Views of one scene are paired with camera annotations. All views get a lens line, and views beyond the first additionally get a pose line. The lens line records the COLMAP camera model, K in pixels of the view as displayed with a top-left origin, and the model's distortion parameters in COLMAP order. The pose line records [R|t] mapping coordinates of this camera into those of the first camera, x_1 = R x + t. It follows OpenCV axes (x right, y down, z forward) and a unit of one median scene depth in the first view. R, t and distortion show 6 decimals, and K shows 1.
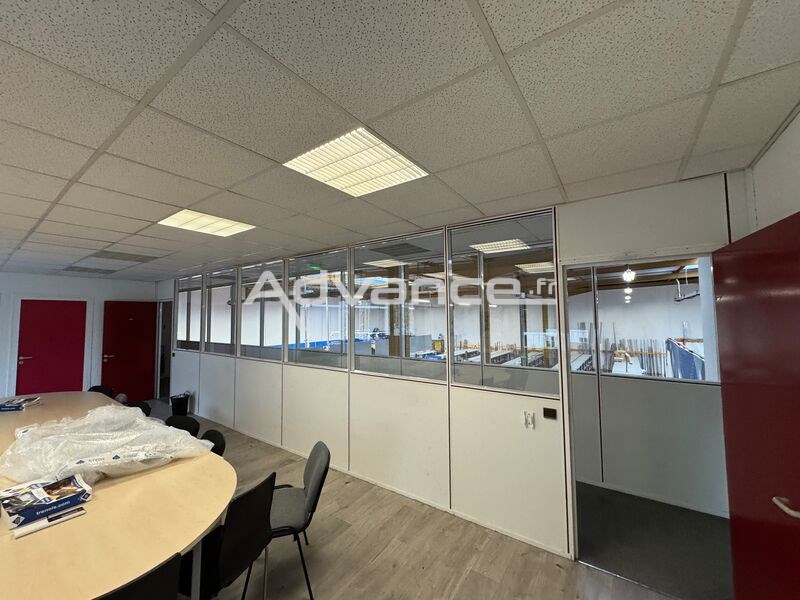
lens RADIAL K [[318.6, 0, 399.2], [0, 318.6, 295.8], [0, 0, 1]] dist [-0.003455, 0.000546]
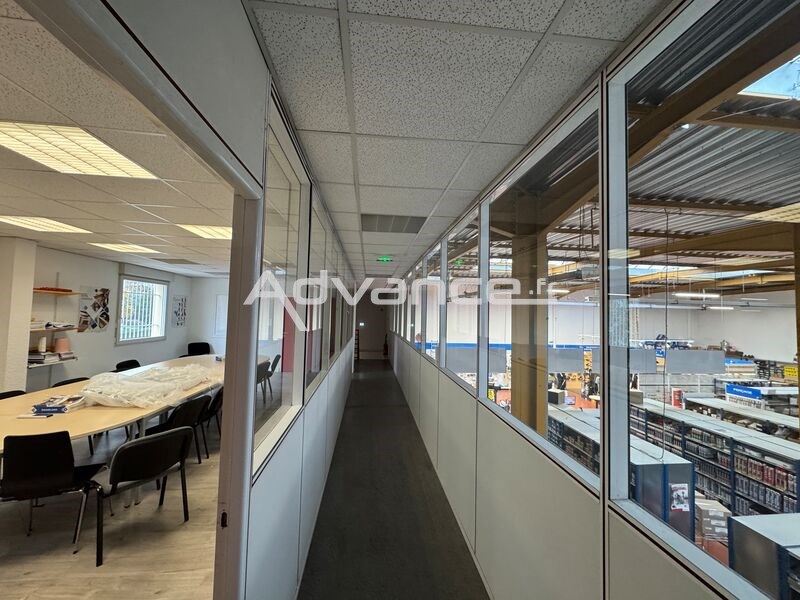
lens RADIAL K [[318.6, 0, 400.1], [0, 318.6, 296.9], [0, 0, 1]] dist [-0.003455, 0.000546]
pose [[0.655278, -0.011964, -0.755293, 0.853491], [0.018655, 0.999826, 0.000347, 0.044829], [0.755157, -0.014318, 0.655387, 0.747187]]
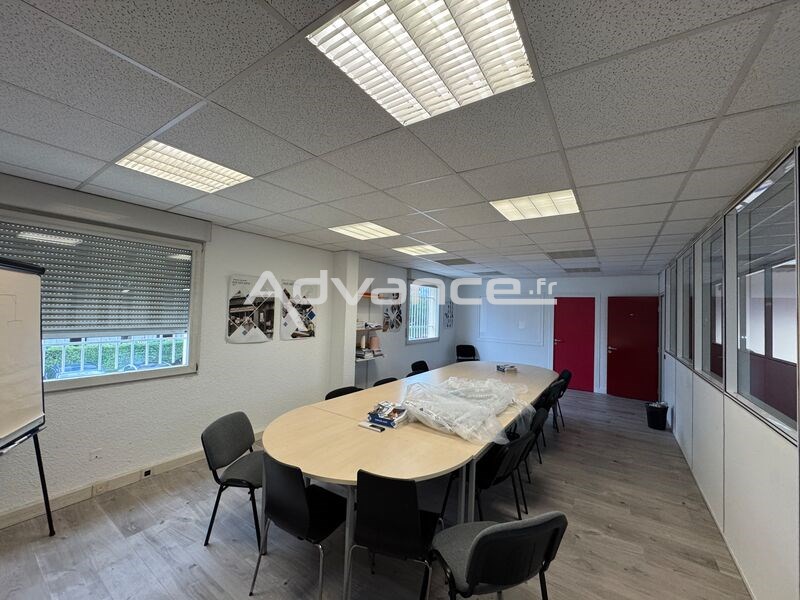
lens RADIAL K [[318.6, 0, 402.6], [0, 318.6, 299.5], [0, 0, 1]] dist [-0.003455, 0.000546]
pose [[0.027874, -0.018607, -0.999438, 0.309715], [0.034532, 0.999248, -0.017641, 0.046040], [0.999015, -0.034021, 0.028495, 0.612839]]
